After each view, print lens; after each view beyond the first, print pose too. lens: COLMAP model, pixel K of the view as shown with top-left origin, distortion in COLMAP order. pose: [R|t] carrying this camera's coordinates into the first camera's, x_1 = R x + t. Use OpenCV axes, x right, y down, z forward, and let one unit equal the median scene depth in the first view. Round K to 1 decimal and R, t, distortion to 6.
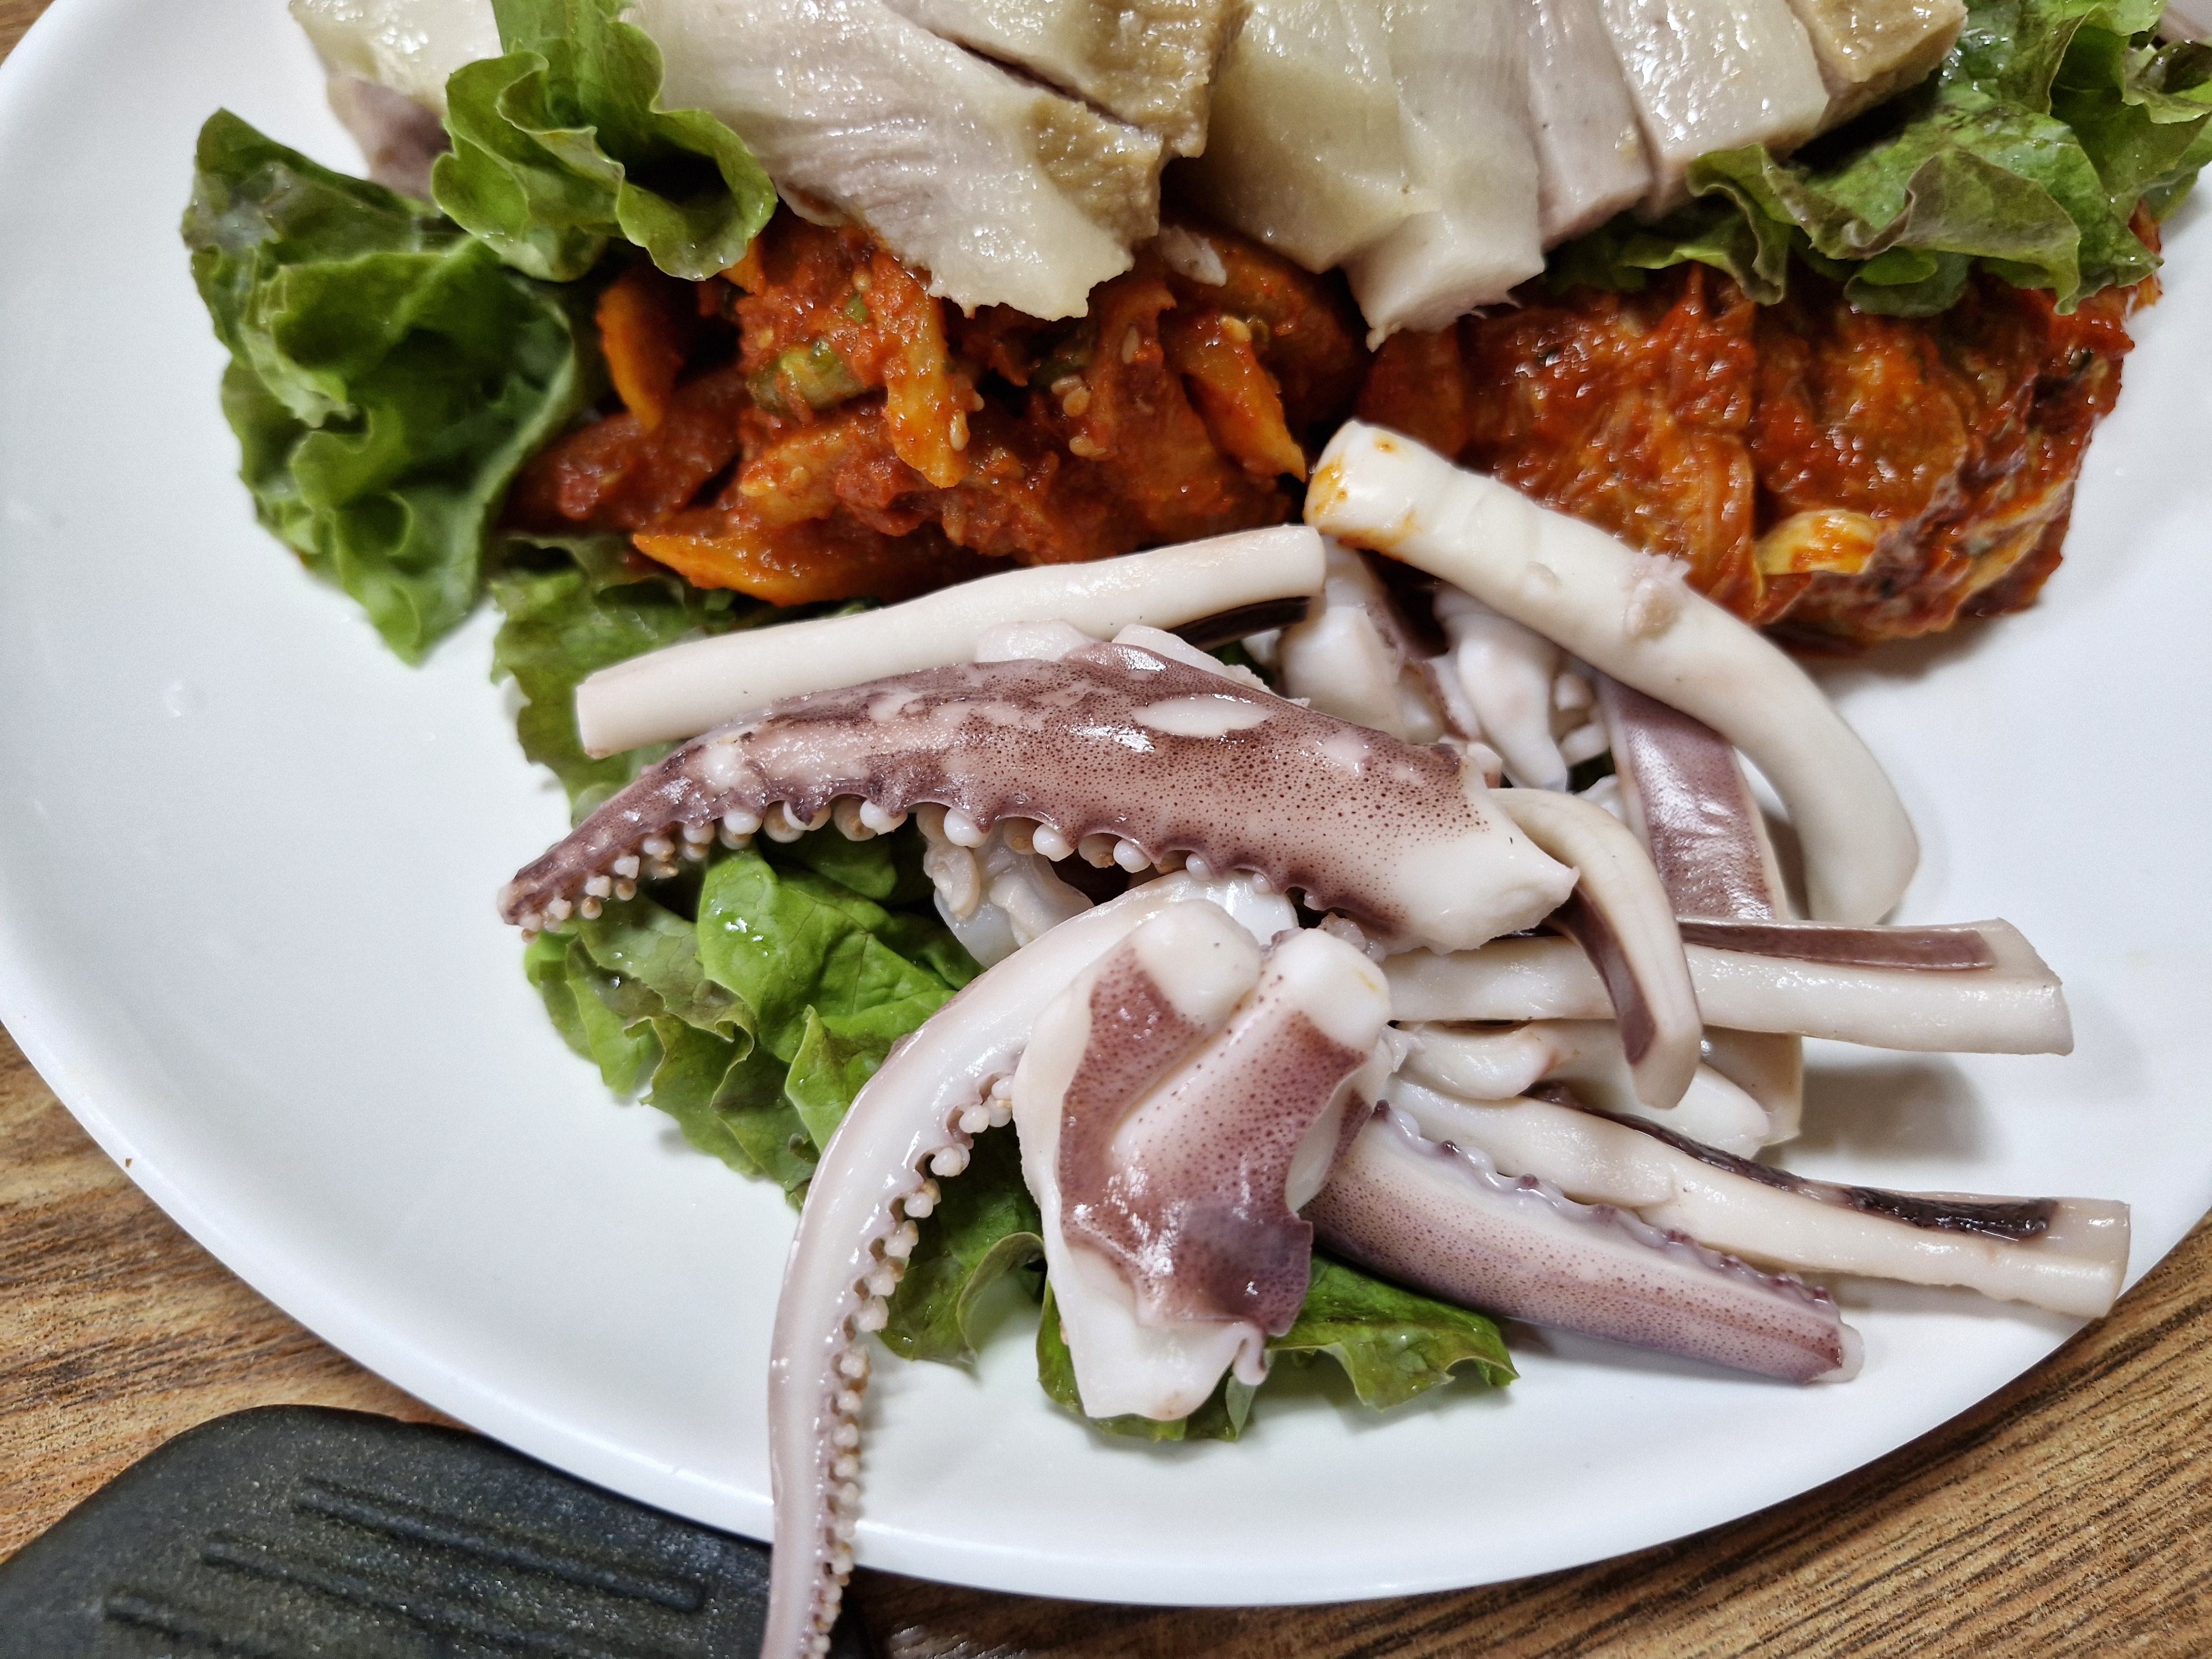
lens RADIAL K [[1539.1, 0, 1143.1], [0, 1539.1, 810.6], [0, 0, 1]] dist [0.002065, -0.026344]
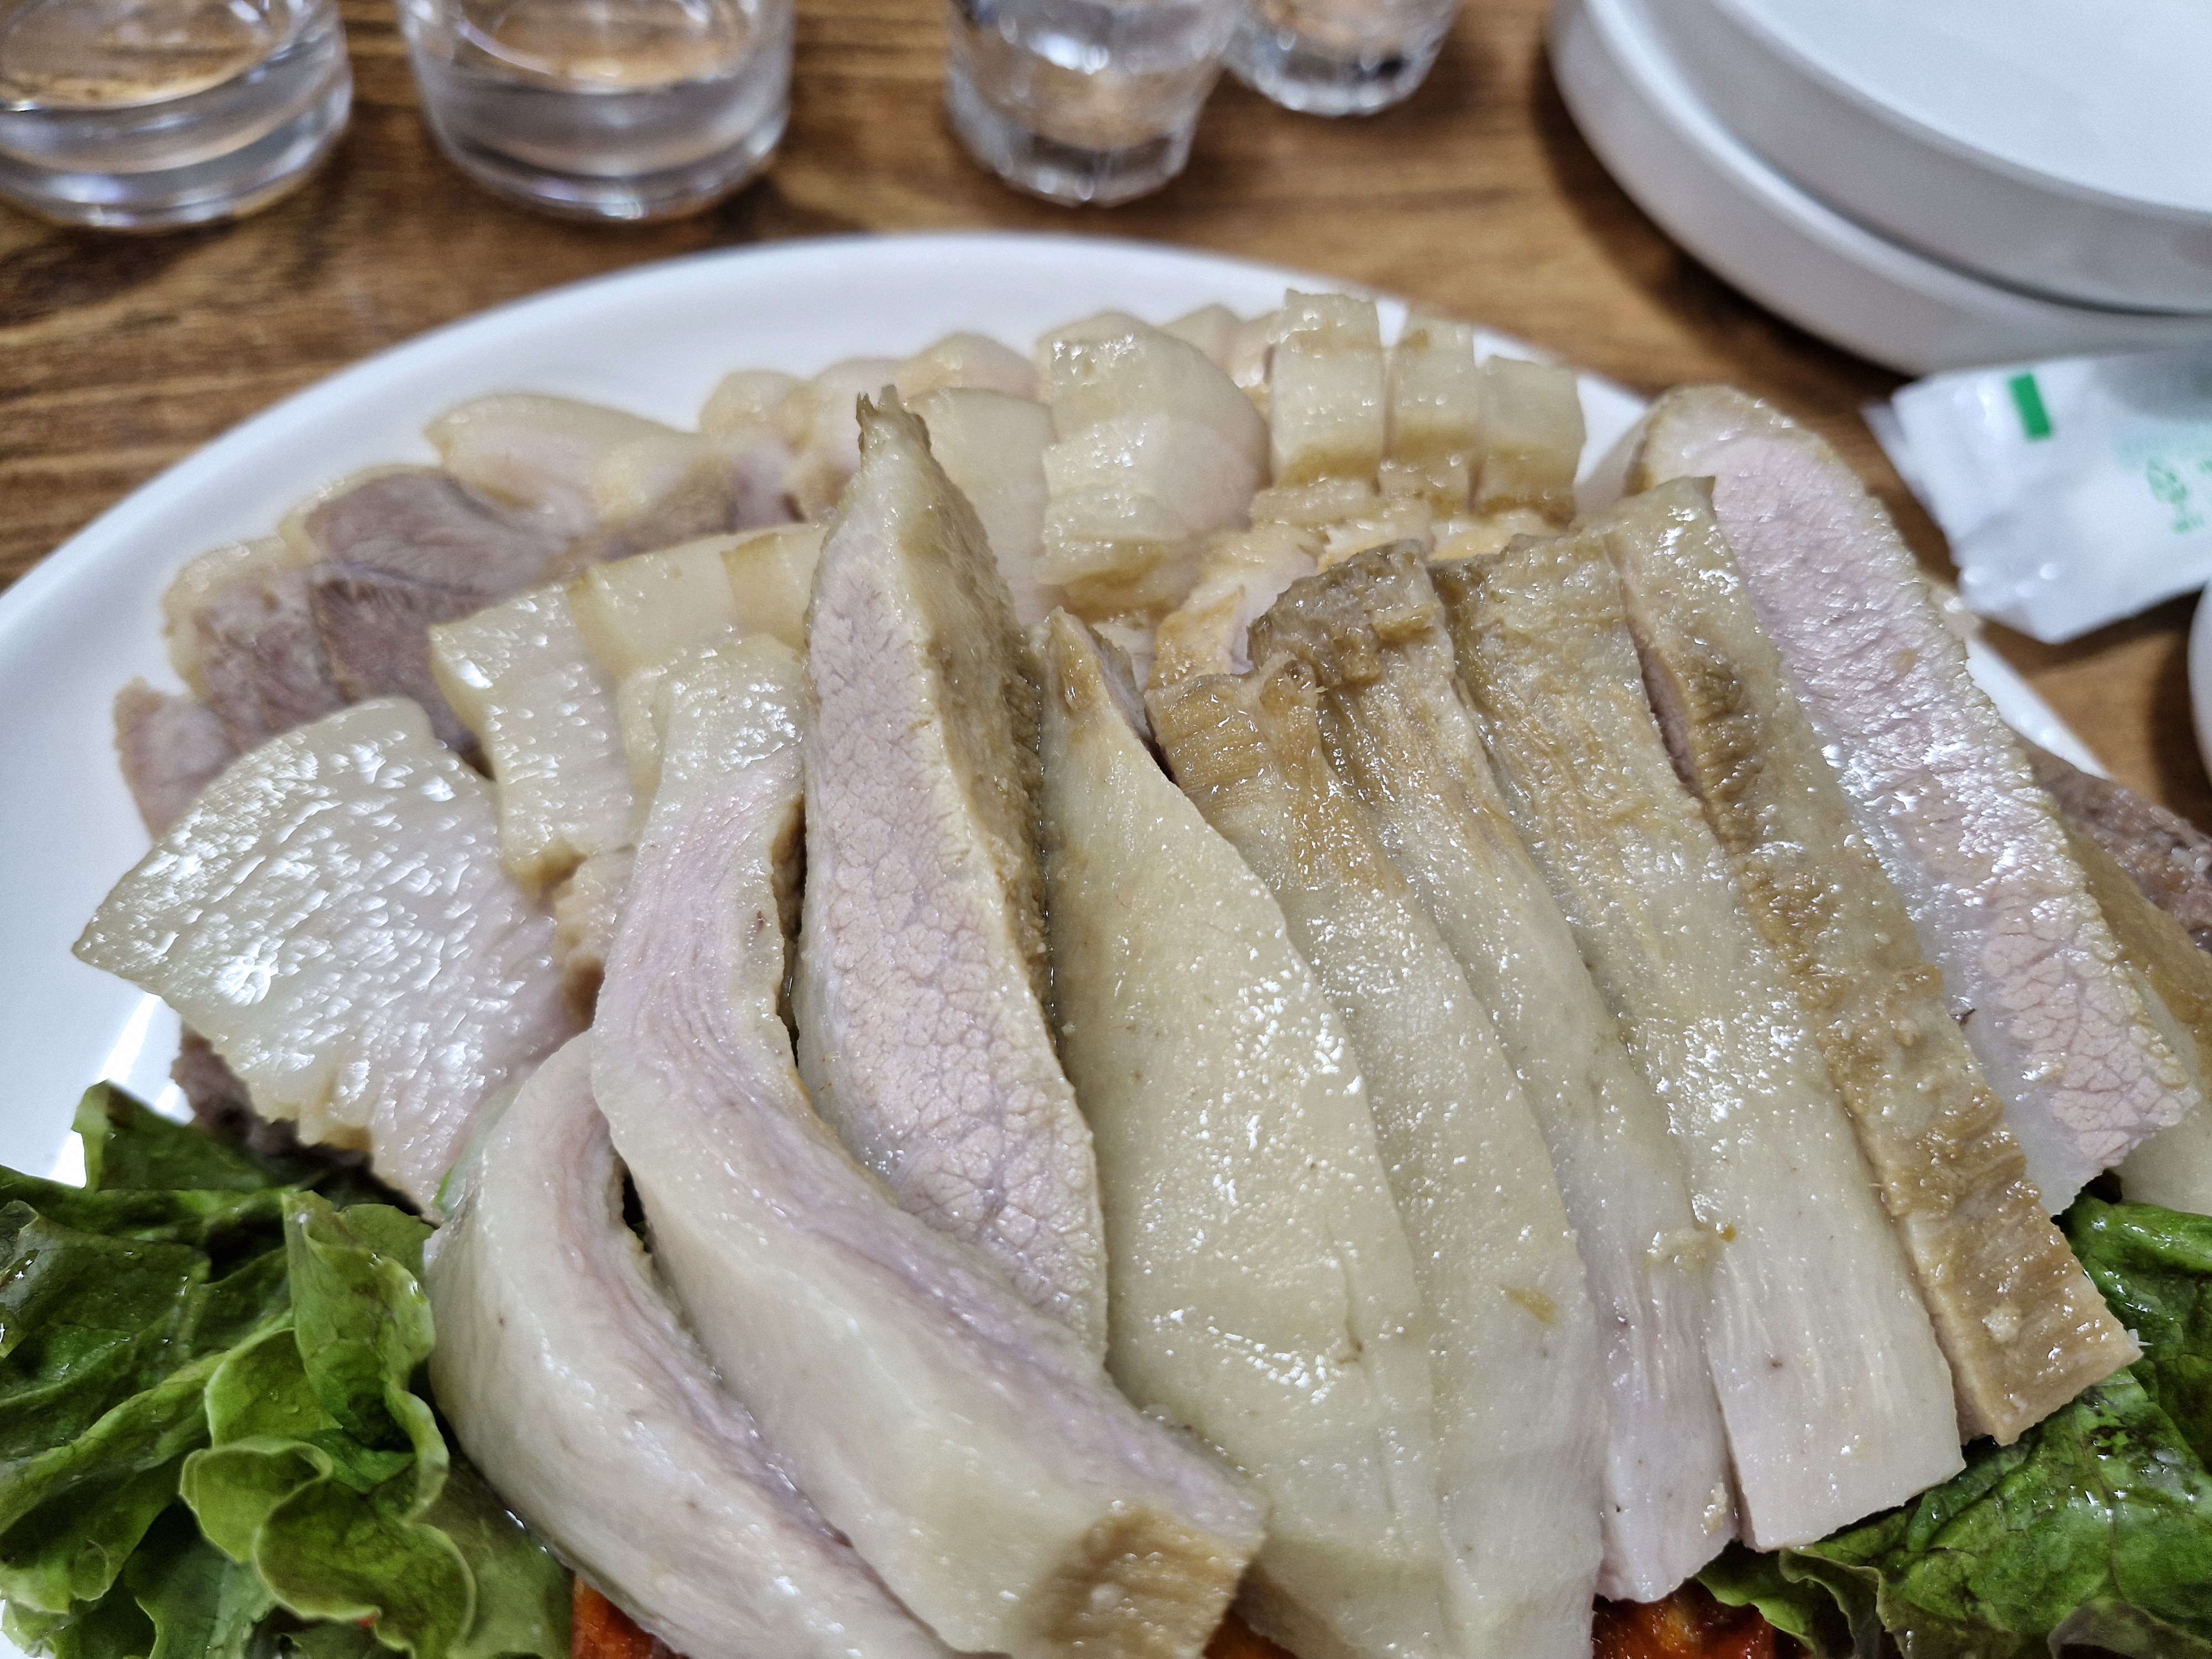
lens RADIAL K [[1539.1, 0, 1110.8], [0, 1539.1, 830.6], [0, 0, 1]] dist [0.002065, -0.026344]
pose [[0.992011, 0.122216, 0.031273, -0.068257], [-0.121759, 0.992429, -0.016133, -0.772104], [-0.033008, 0.012196, 0.999381, 0.214618]]
